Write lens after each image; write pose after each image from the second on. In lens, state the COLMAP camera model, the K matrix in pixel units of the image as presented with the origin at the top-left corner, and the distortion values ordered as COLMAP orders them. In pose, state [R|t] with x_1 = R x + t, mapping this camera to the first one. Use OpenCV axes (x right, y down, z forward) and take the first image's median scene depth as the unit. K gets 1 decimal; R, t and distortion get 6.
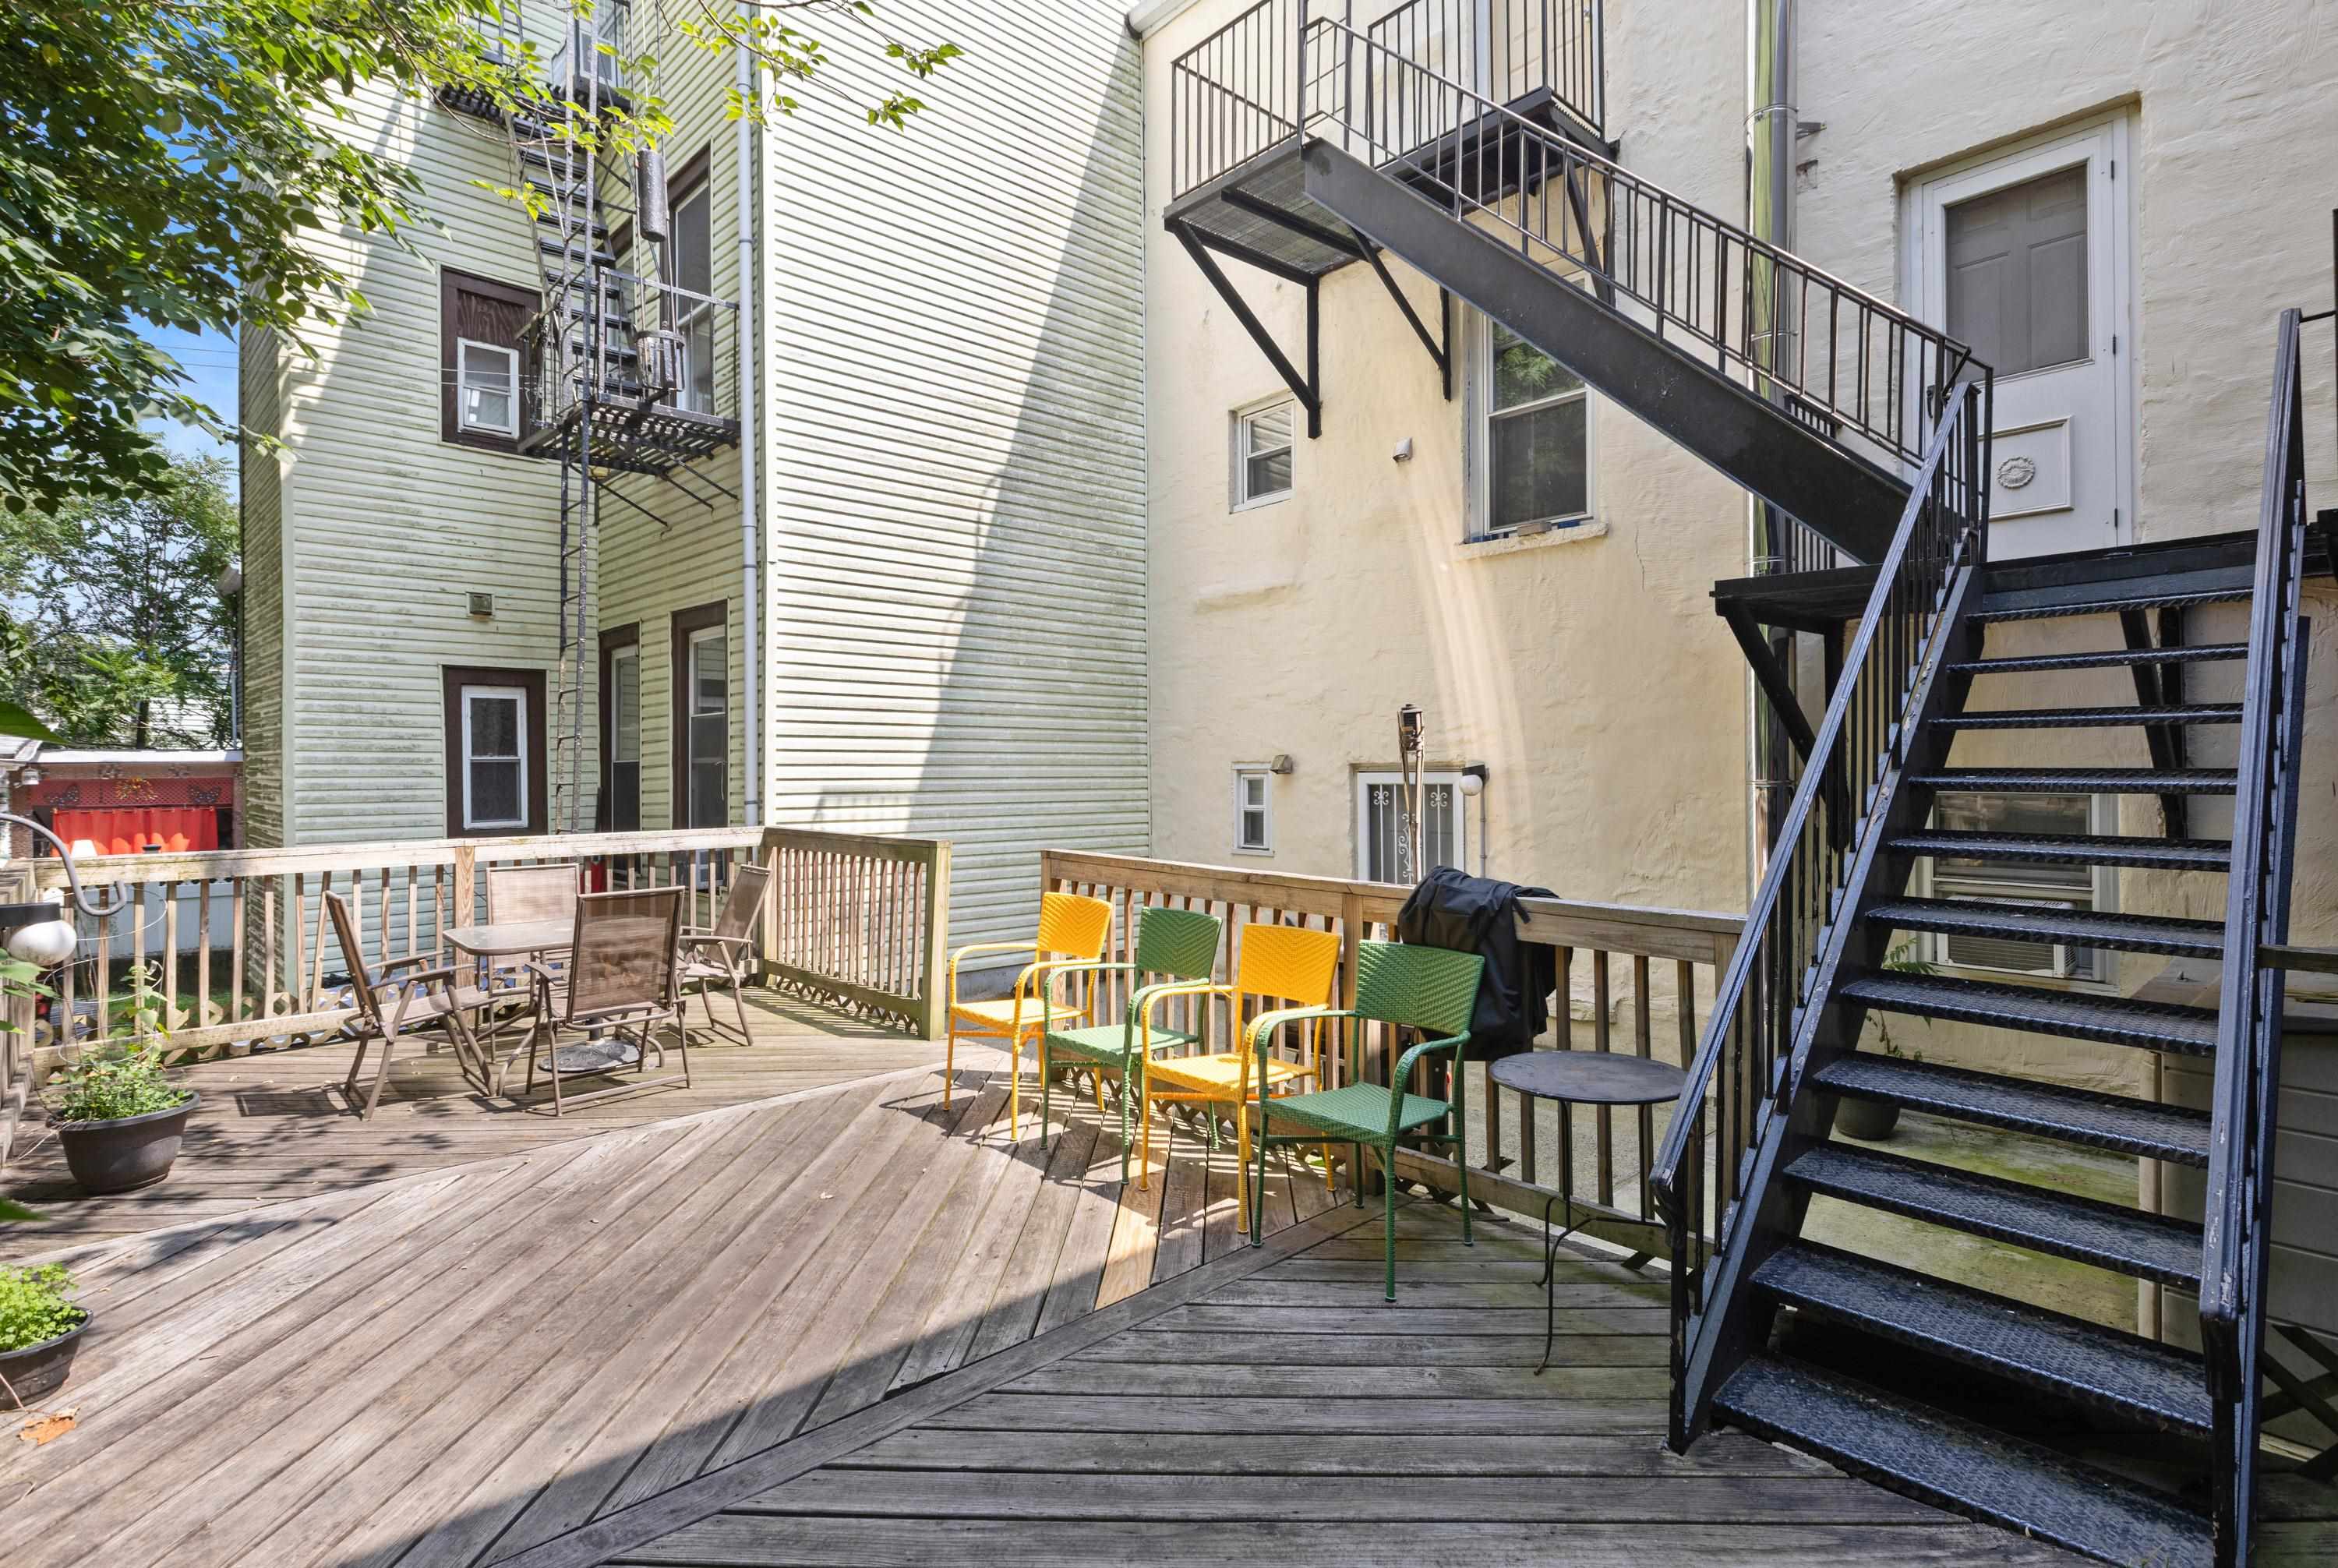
lens RADIAL K [[1113.9, 0, 1169.0], [0, 1113.9, 784.0], [0, 0, 1]] dist [-0.001103, -0.000763]
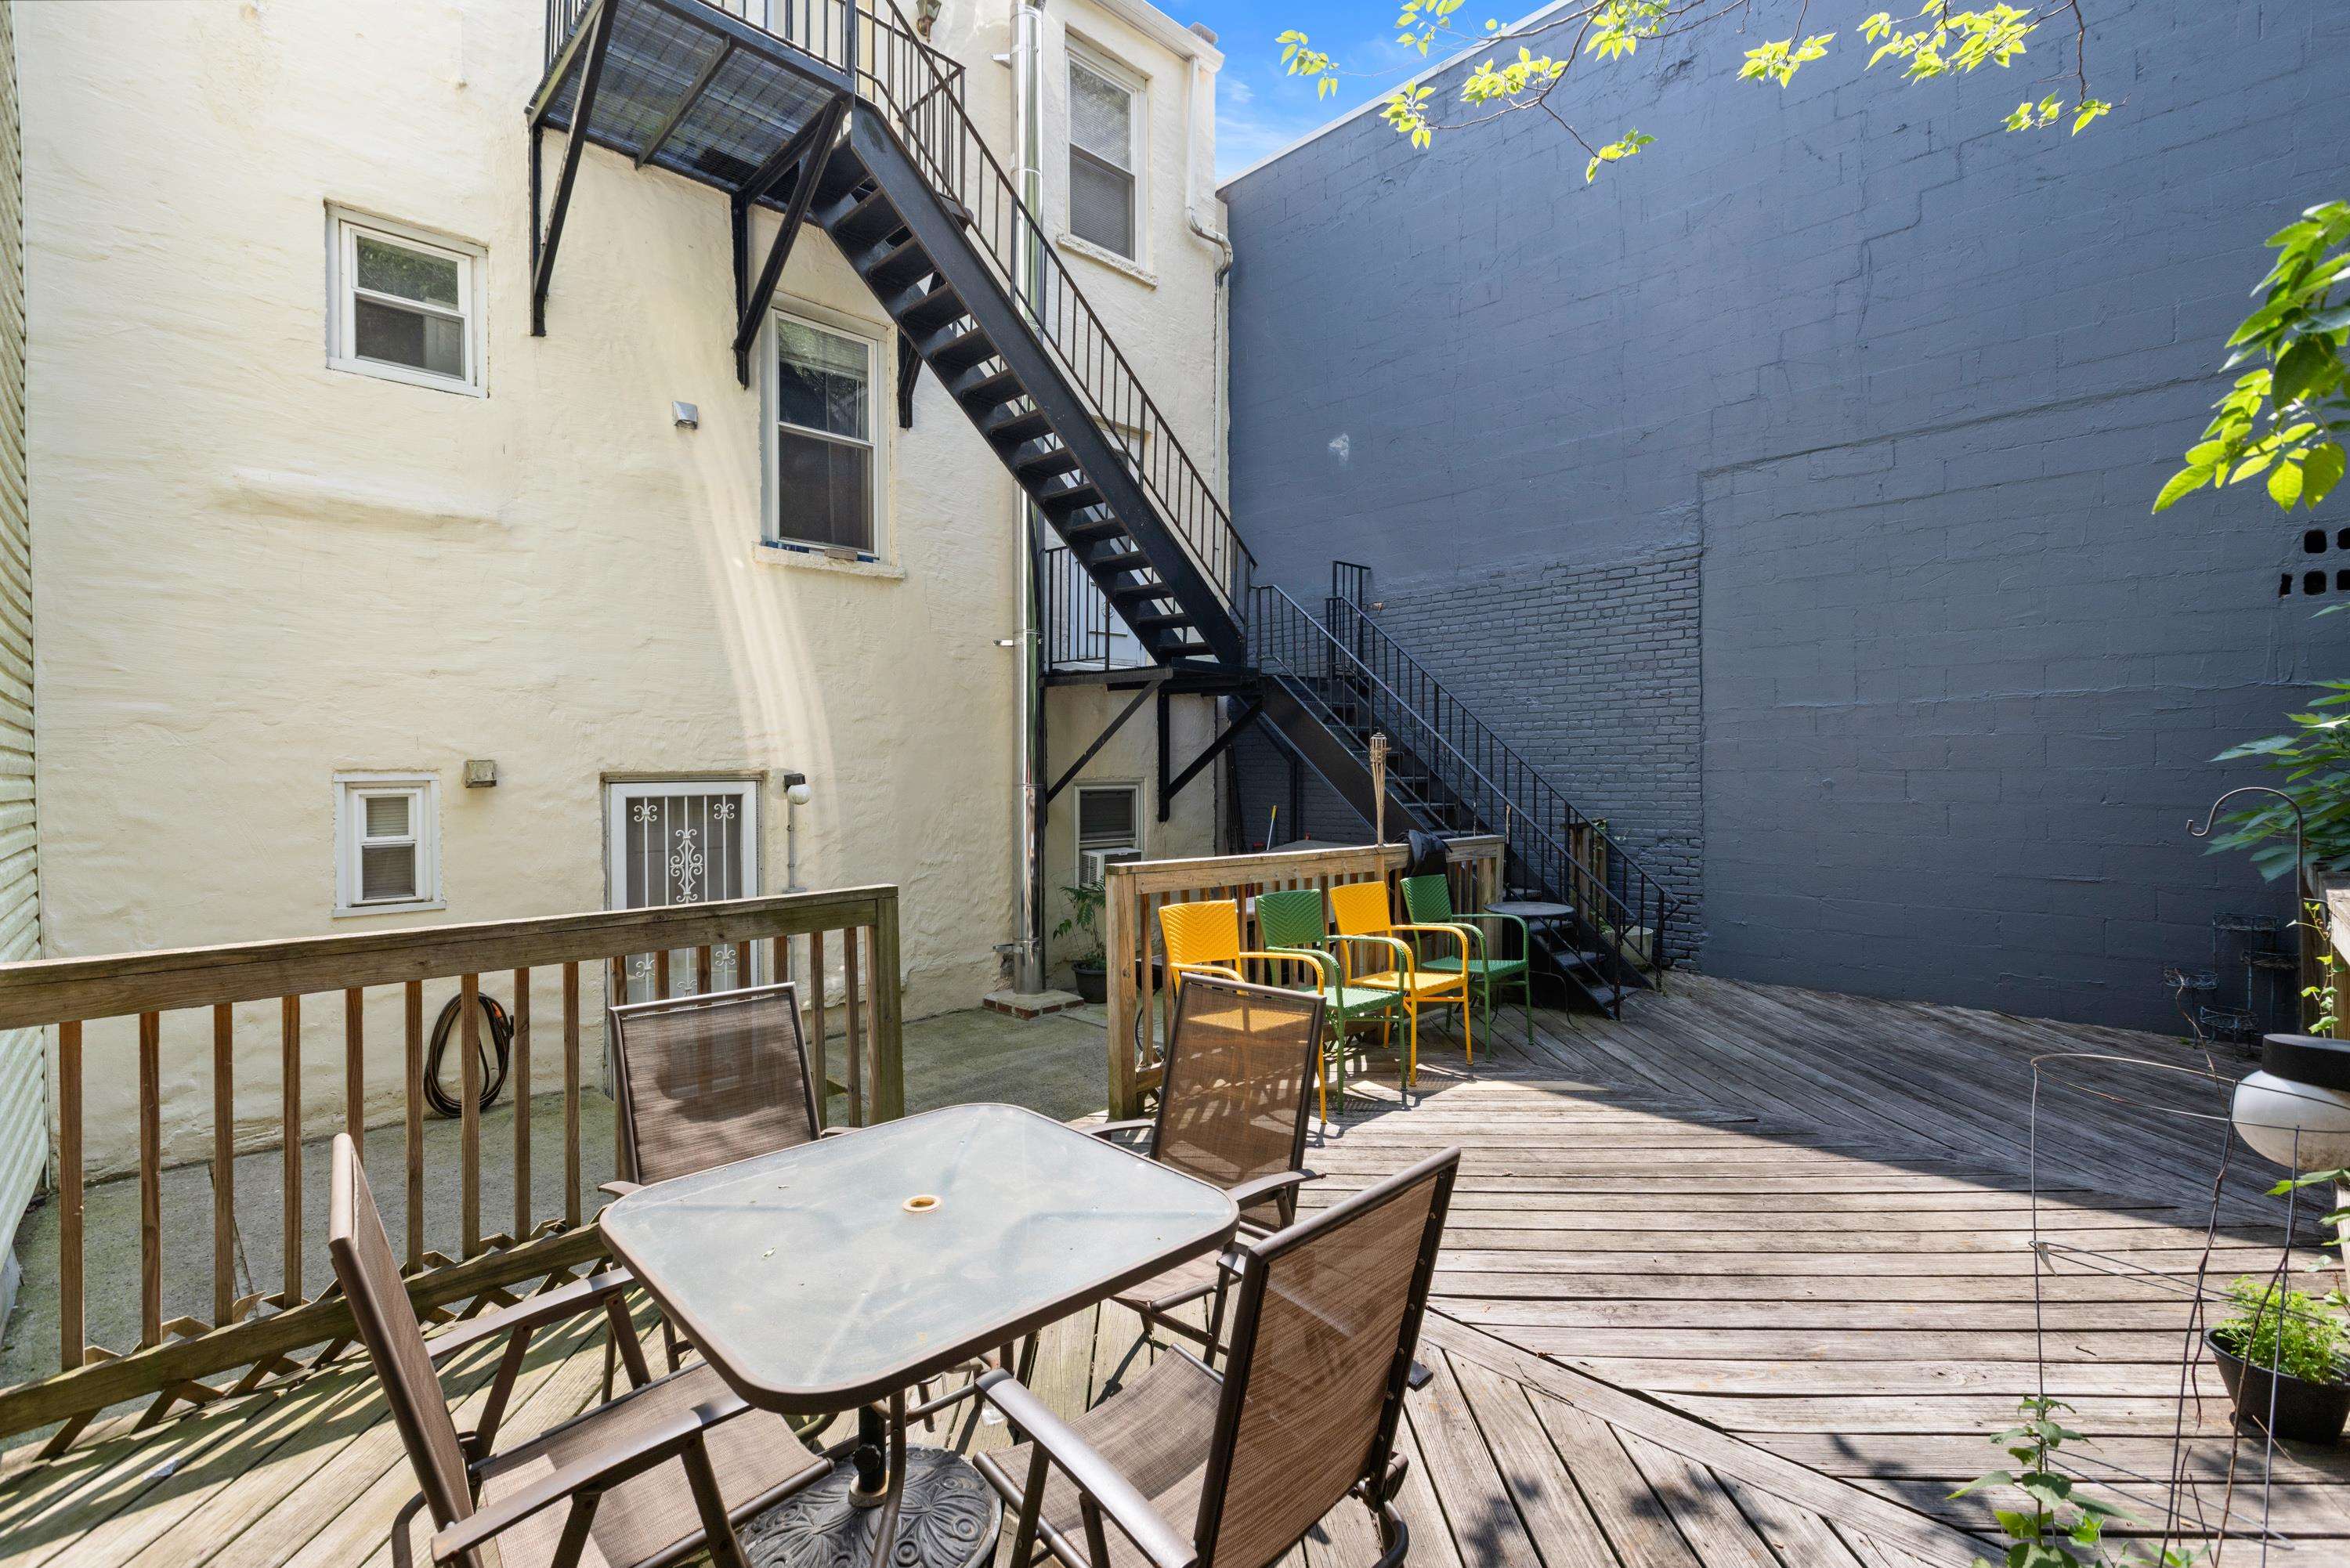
lens RADIAL K [[1047.4, 0, 1169.4], [0, 1047.4, 776.8], [0, 0, 1]] dist [0.001566, 0.000136]
pose [[-0.019383, -0.002063, 0.999810, -0.670452], [0.021052, 0.999775, 0.002471, -0.009621], [-0.999590, 0.021095, -0.019335, 0.684942]]
